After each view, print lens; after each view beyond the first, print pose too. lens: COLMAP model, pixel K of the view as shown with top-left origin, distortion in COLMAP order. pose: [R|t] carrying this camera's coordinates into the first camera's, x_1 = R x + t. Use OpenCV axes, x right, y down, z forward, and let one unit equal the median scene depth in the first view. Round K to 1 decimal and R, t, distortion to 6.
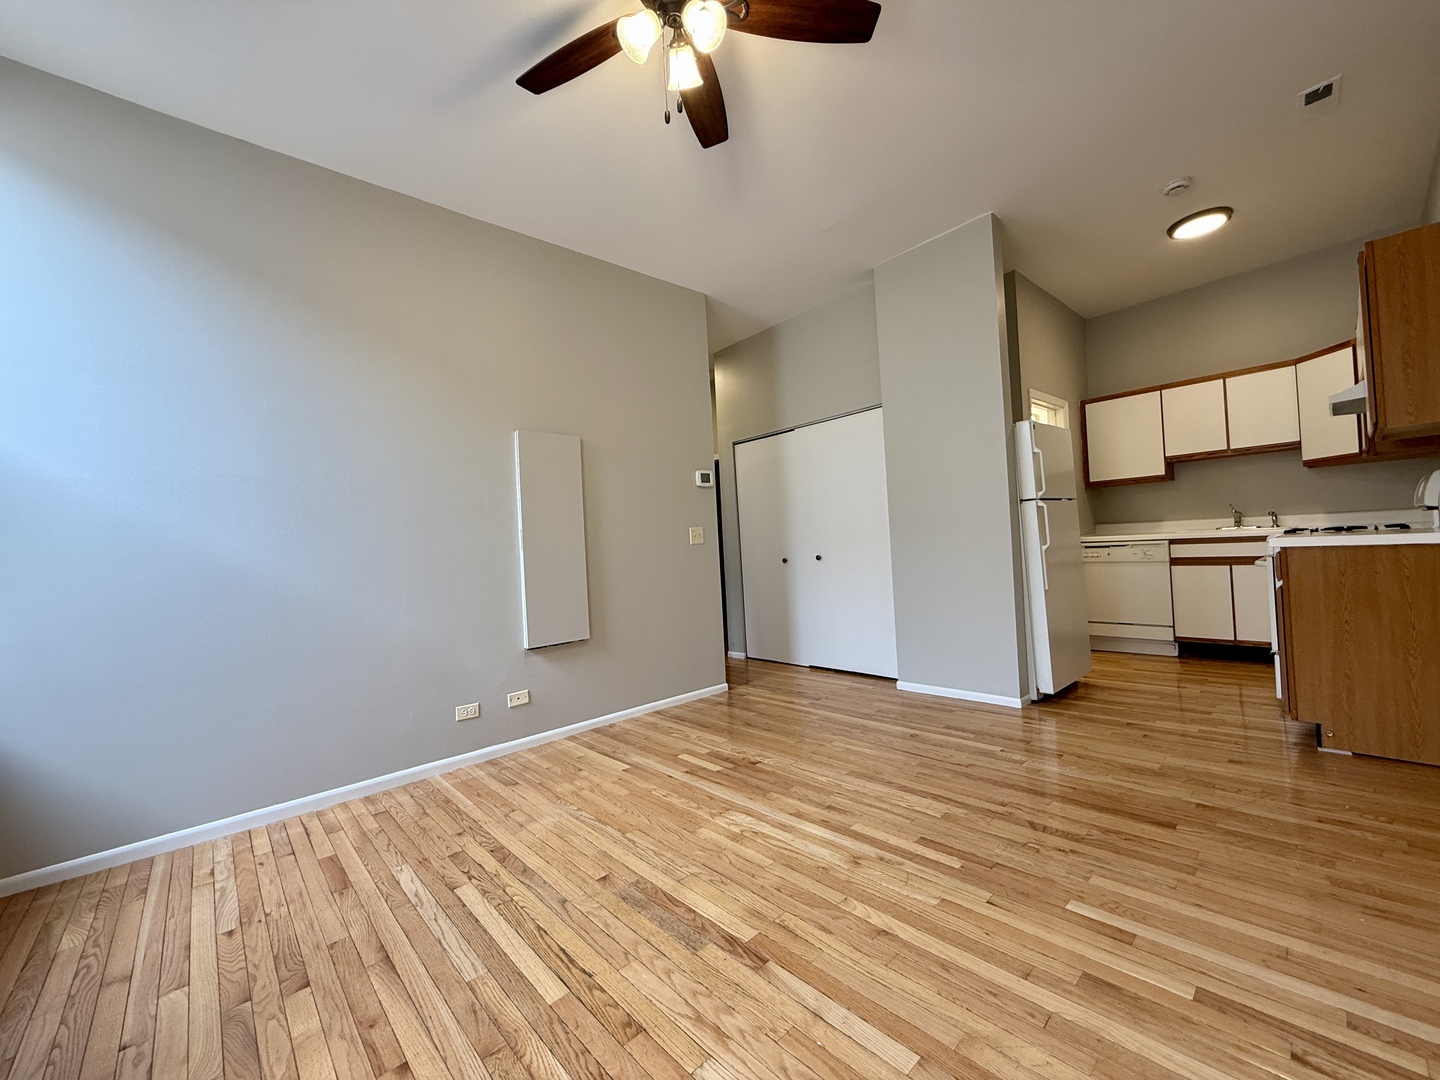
lens RADIAL K [[574.7, 0, 716.2], [0, 574.7, 540.1], [0, 0, 1]] dist [-0.001285, 0.000607]
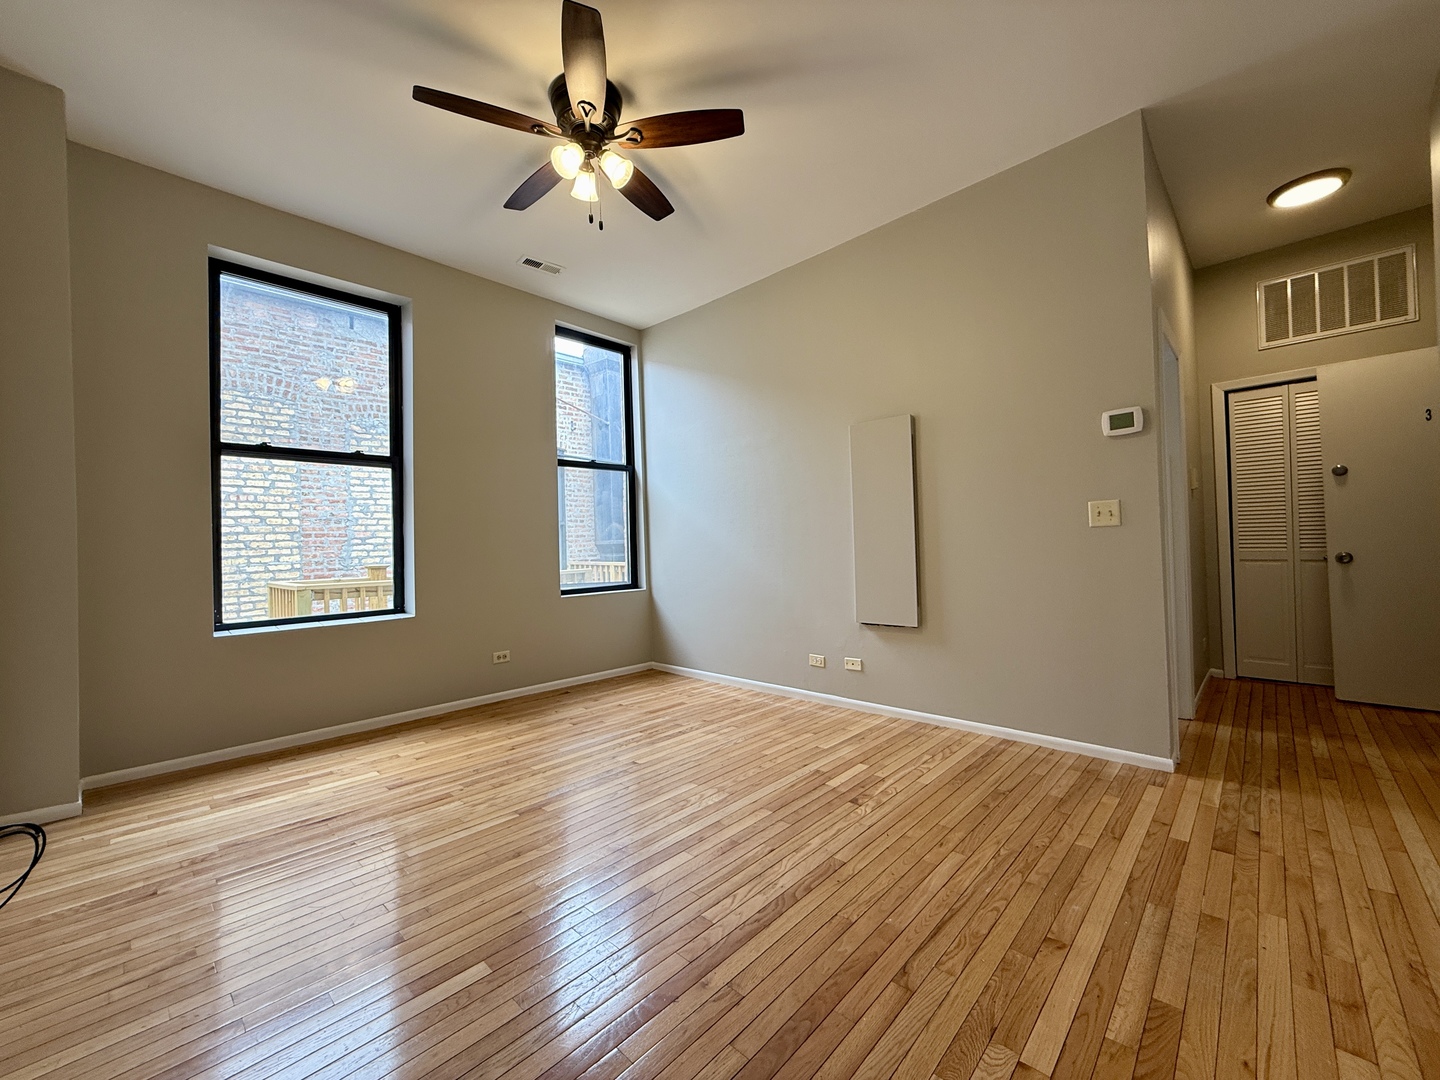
lens RADIAL K [[574.7, 0, 716.2], [0, 574.7, 540.1], [0, 0, 1]] dist [-0.001285, 0.000607]
pose [[0.072457, 0.044644, -0.996372, 0.958391], [0.038951, 0.998109, 0.047555, -0.041929], [0.996611, -0.042256, 0.070581, 0.839672]]
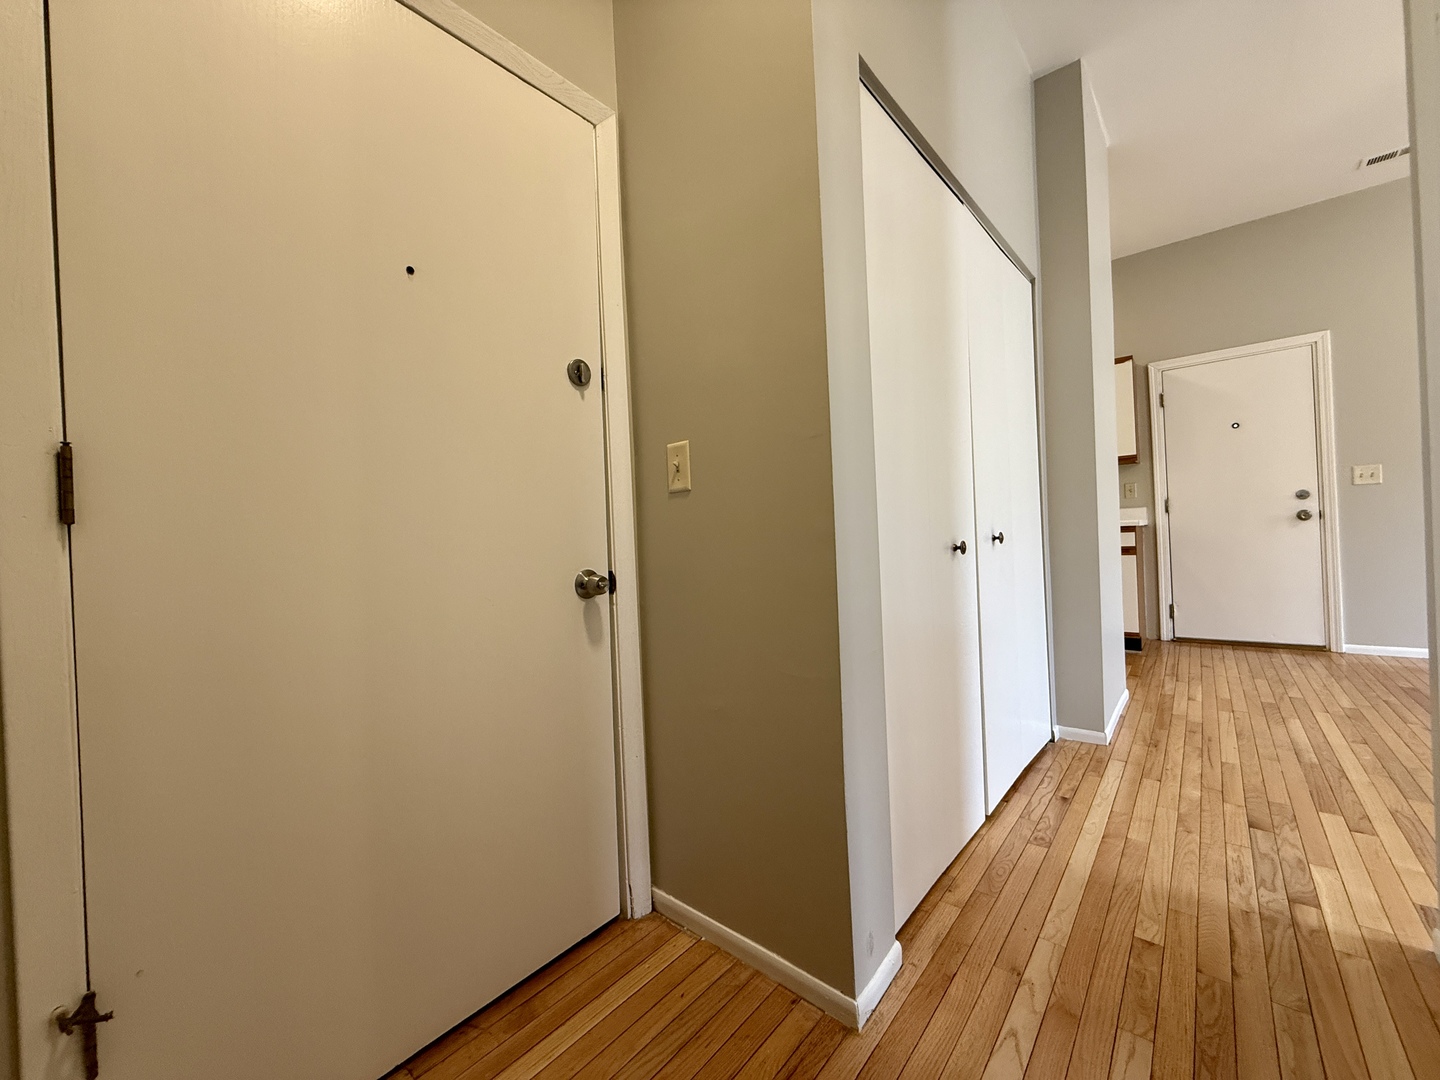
lens RADIAL K [[574.7, 0, 716.2], [0, 574.7, 540.1], [0, 0, 1]] dist [-0.001285, 0.000607]
pose [[-0.123333, 0.057894, 0.990675, -0.407382], [0.039762, 0.997783, -0.053359, 0.087240], [-0.991568, 0.032810, -0.125361, 2.363460]]
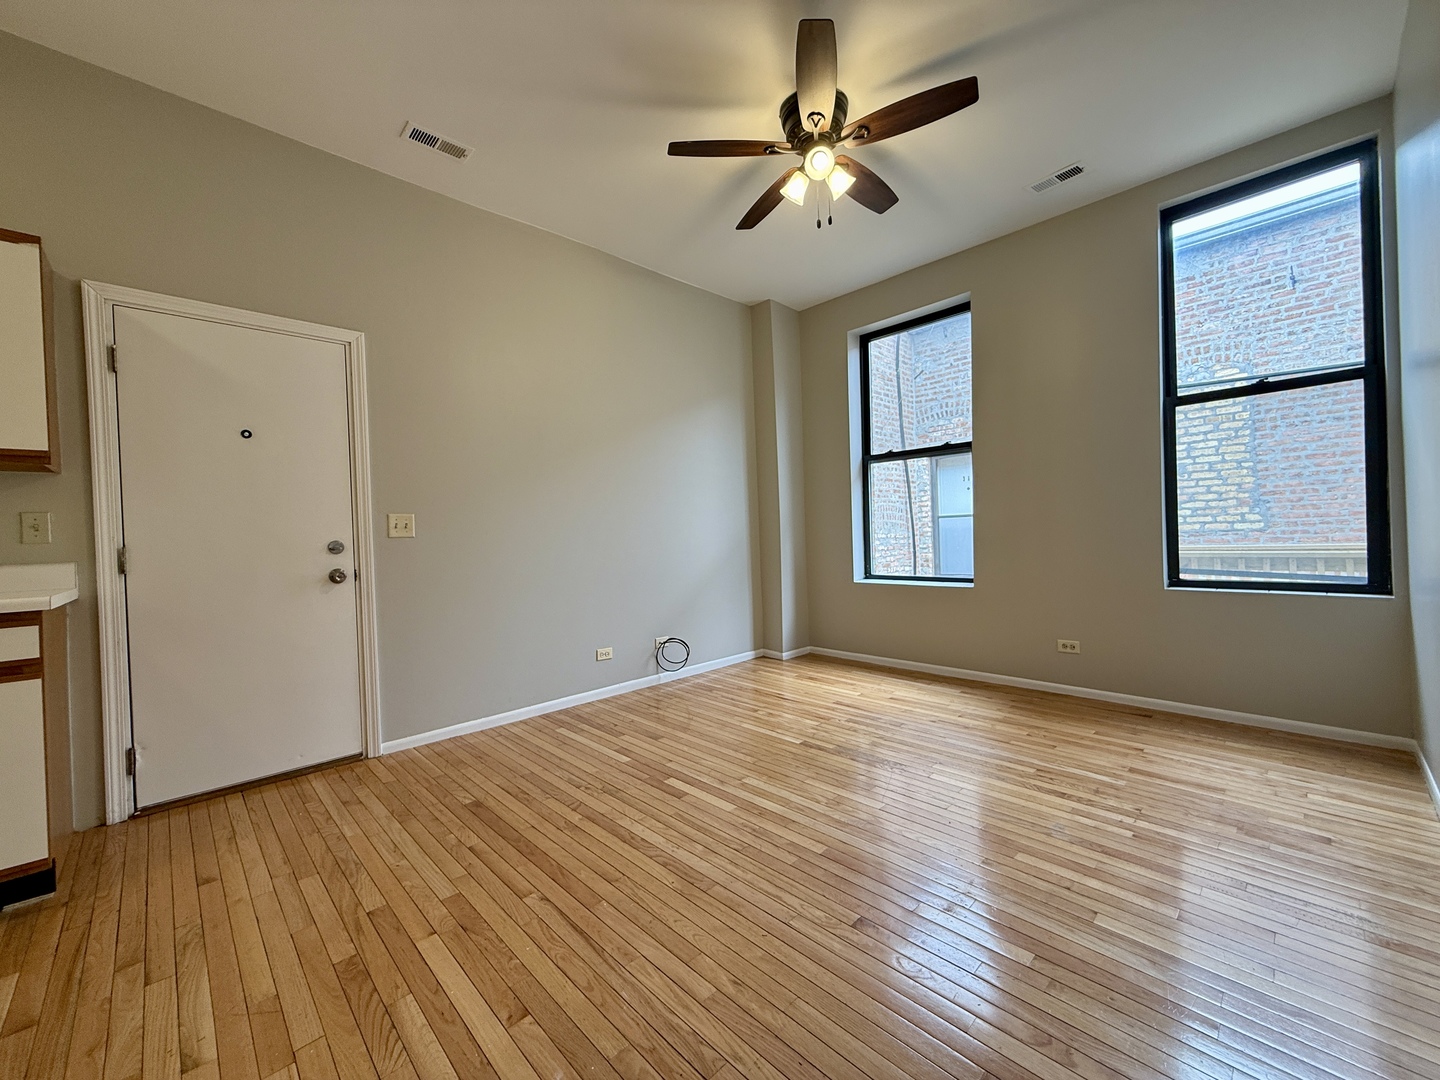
lens RADIAL K [[574.7, 0, 716.2], [0, 574.7, 540.1], [0, 0, 1]] dist [-0.001285, 0.000607]
pose [[-0.995604, 0.090114, -0.025544, 0.212318], [0.090245, 0.995911, -0.004026, 0.002694], [0.025077, -0.006314, -0.999666, 1.733719]]
